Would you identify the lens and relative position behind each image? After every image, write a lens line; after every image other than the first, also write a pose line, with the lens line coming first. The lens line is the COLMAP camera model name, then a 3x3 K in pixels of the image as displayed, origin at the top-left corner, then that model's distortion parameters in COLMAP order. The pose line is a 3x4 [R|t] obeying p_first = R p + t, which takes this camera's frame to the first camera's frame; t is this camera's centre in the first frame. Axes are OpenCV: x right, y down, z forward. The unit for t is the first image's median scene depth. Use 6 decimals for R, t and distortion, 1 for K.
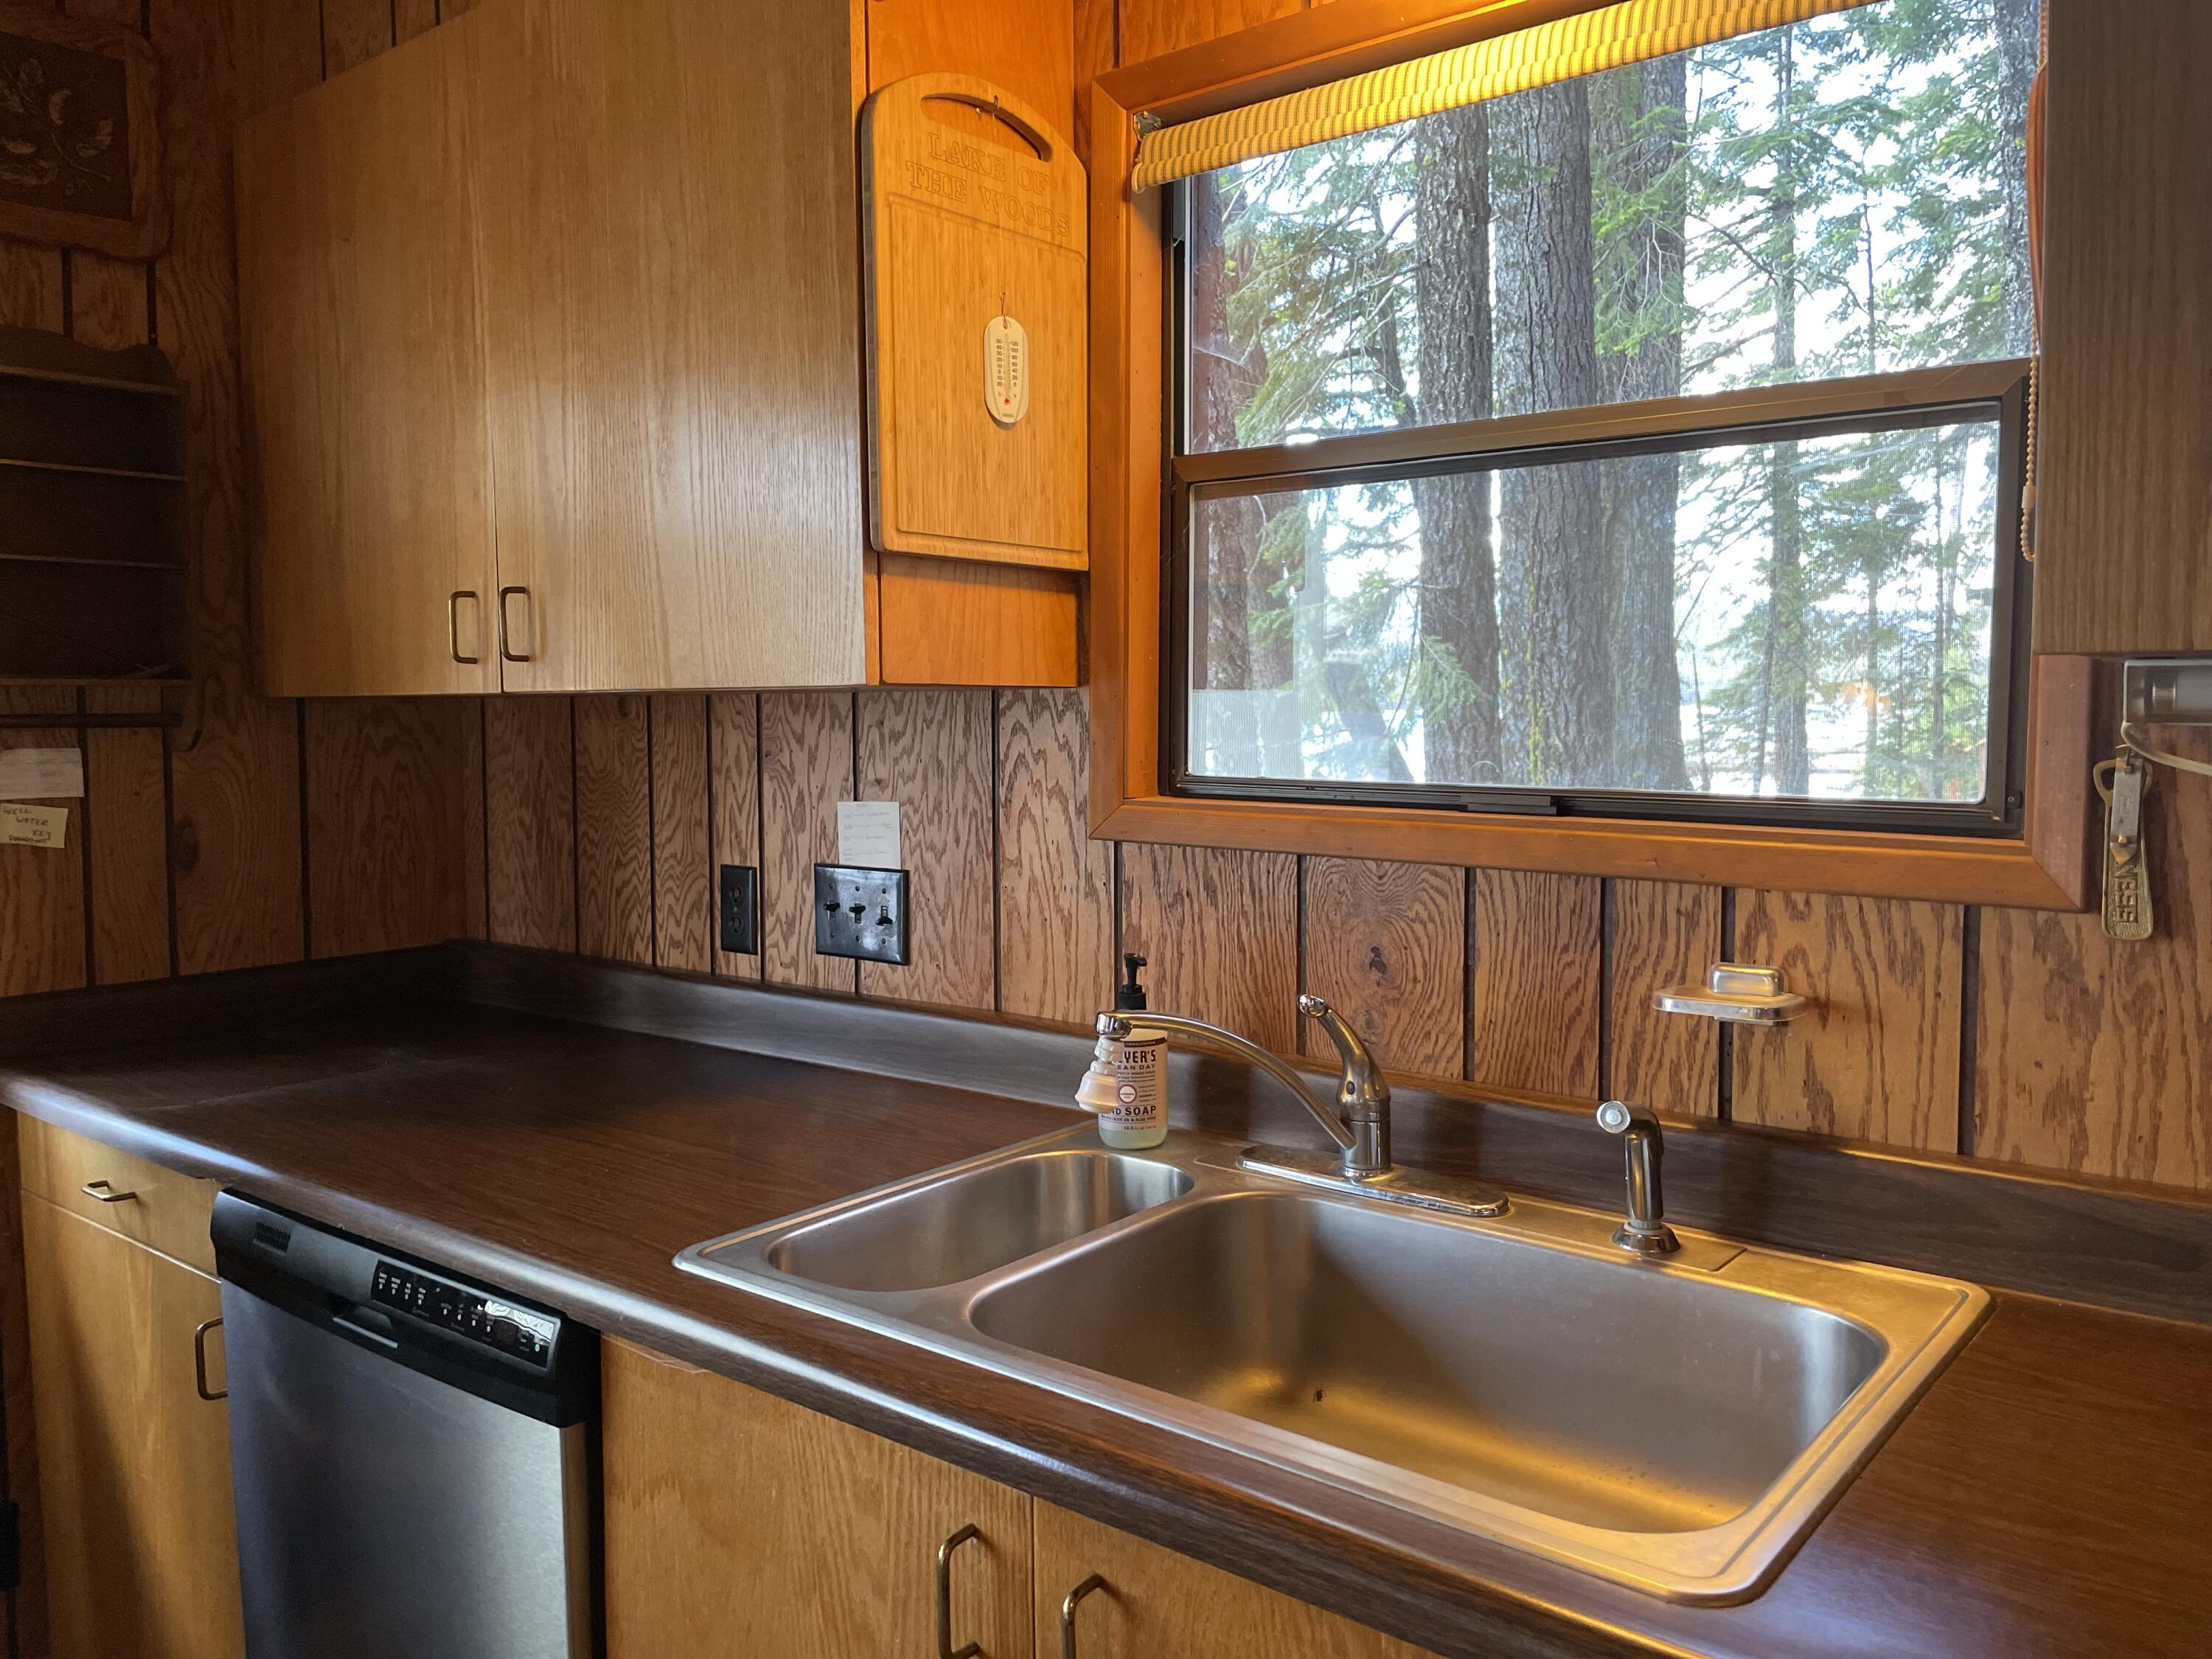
lens RADIAL K [[1677.7, 0, 1106.0], [0, 1677.7, 829.5], [0, 0, 1]] dist [0.087492, -0.129387]
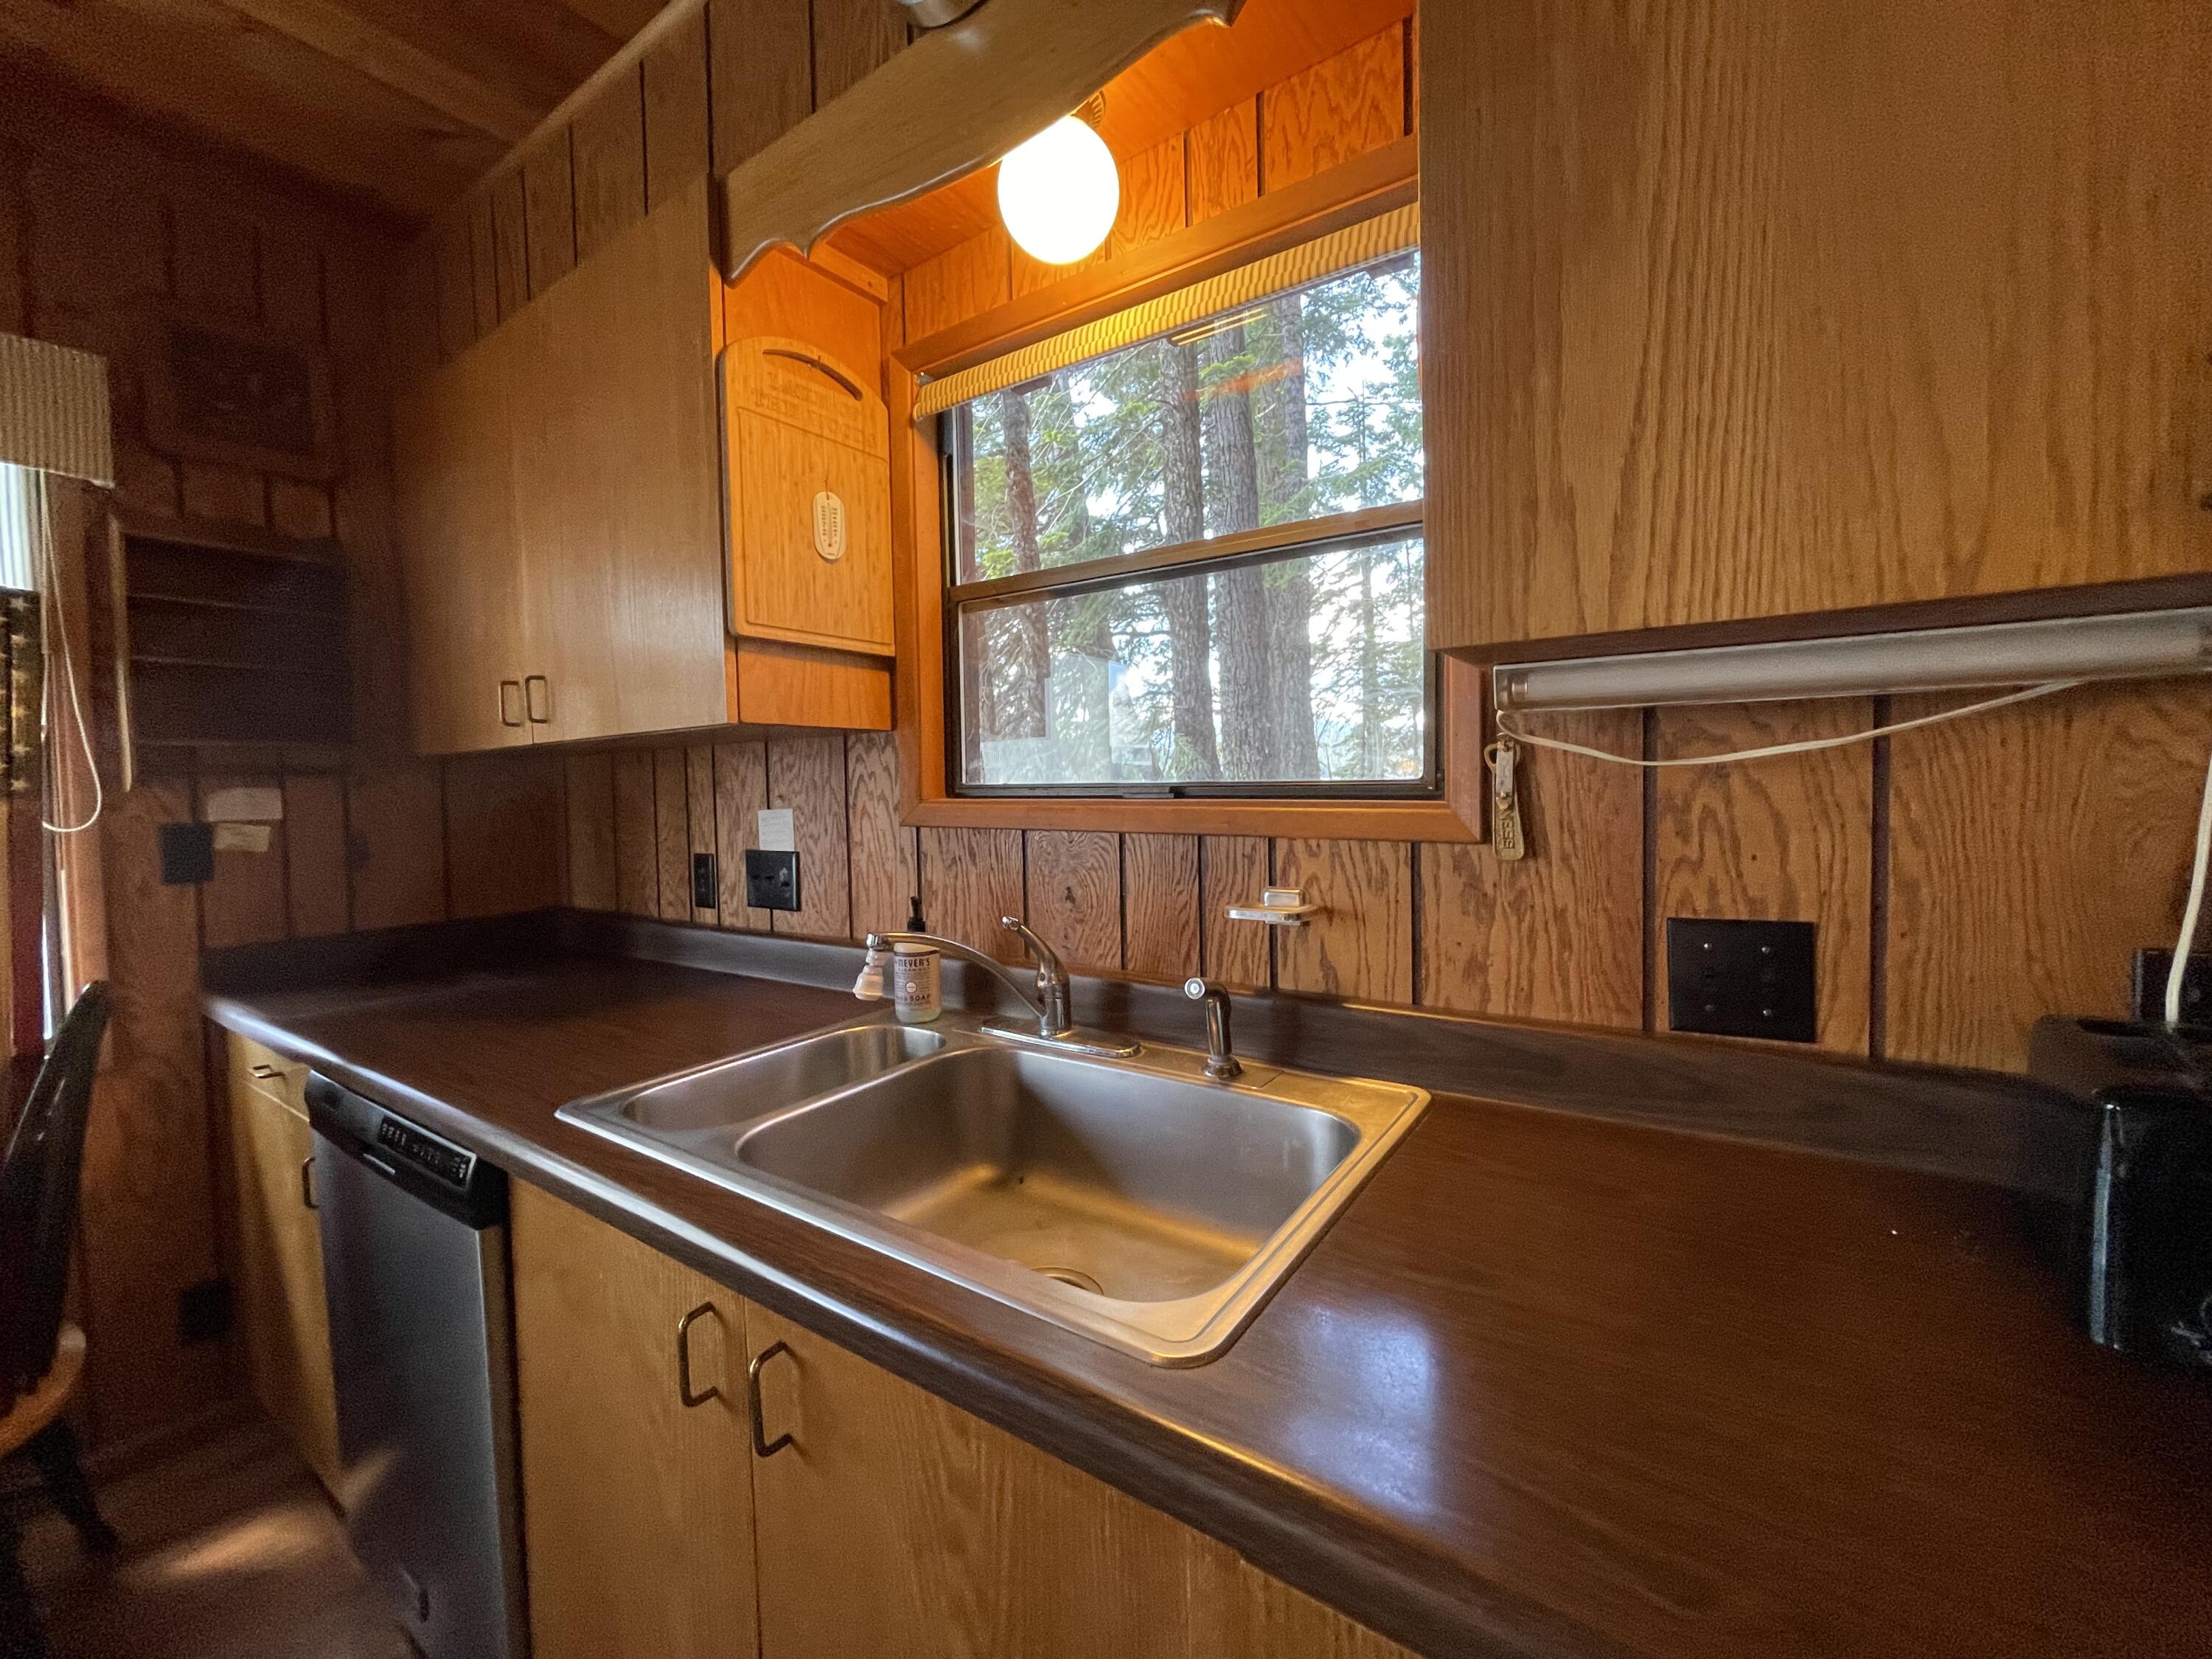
lens RADIAL K [[897.6, 0, 1100.2], [0, 897.6, 820.7], [0, 0, 1]] dist [-0.002197, -0.000122]
pose [[0.996542, -0.020227, 0.080592, 0.125052], [0.022664, 0.999309, -0.029446, 0.033726], [-0.079941, 0.031171, 0.996312, 0.164538]]
